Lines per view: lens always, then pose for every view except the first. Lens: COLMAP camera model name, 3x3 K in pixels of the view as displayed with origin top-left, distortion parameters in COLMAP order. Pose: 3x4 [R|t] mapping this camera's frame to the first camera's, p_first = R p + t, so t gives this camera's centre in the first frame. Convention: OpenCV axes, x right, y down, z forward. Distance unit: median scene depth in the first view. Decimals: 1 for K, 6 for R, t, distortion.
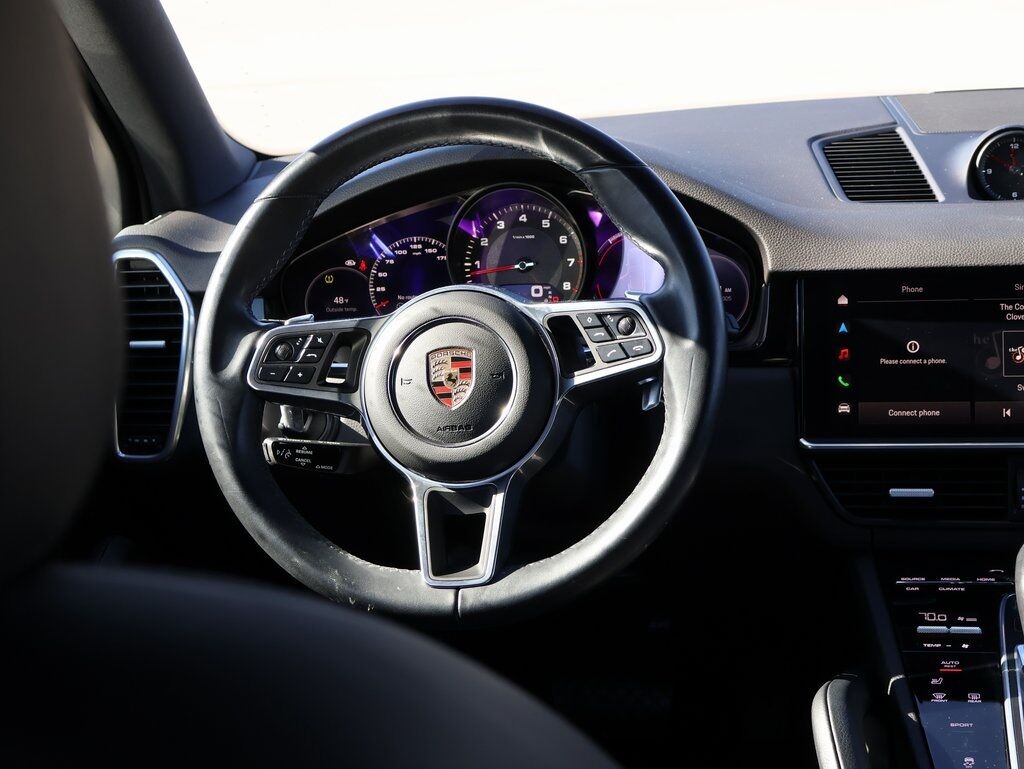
lens RADIAL K [[1523.7, 0, 504.9], [0, 1523.7, 375.5], [0, 0, 1]] dist [-0.015921, 0.000000]
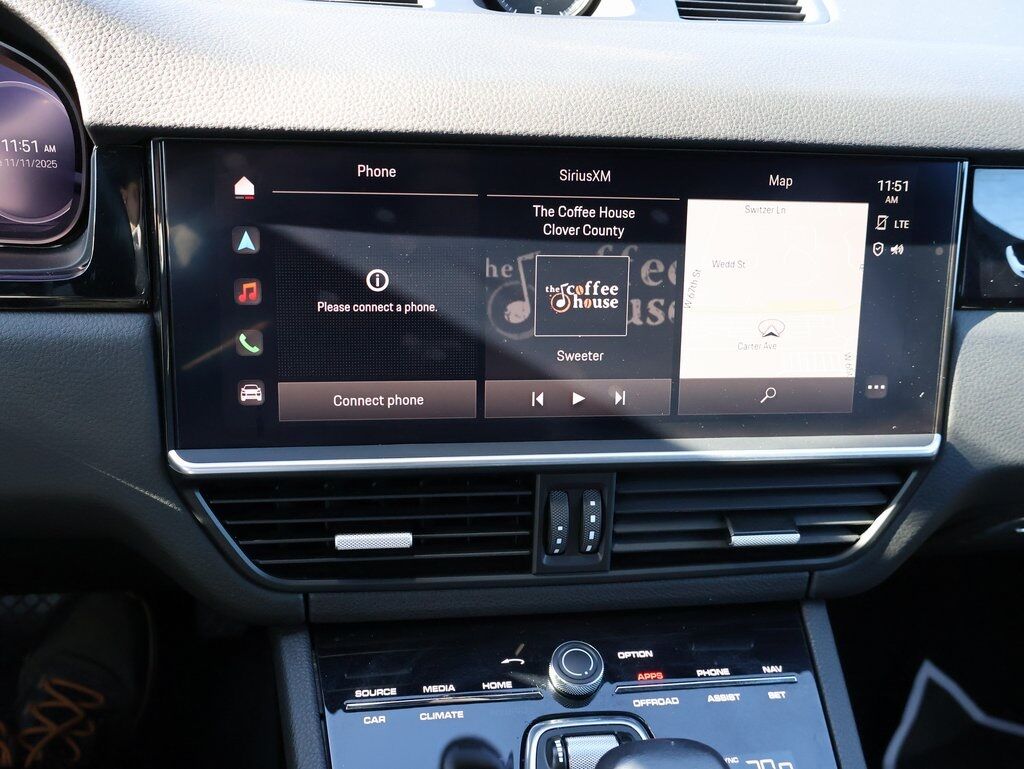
lens RADIAL K [[953.1, 0, 504.8], [0, 953.1, 377.1], [0, 0, 1]] dist [-0.008418, 0.000000]
pose [[0.936577, -0.049352, 0.346969, 0.192258], [-0.030611, 0.974731, 0.221274, -0.061590], [-0.349122, -0.217862, 0.911400, 0.671565]]
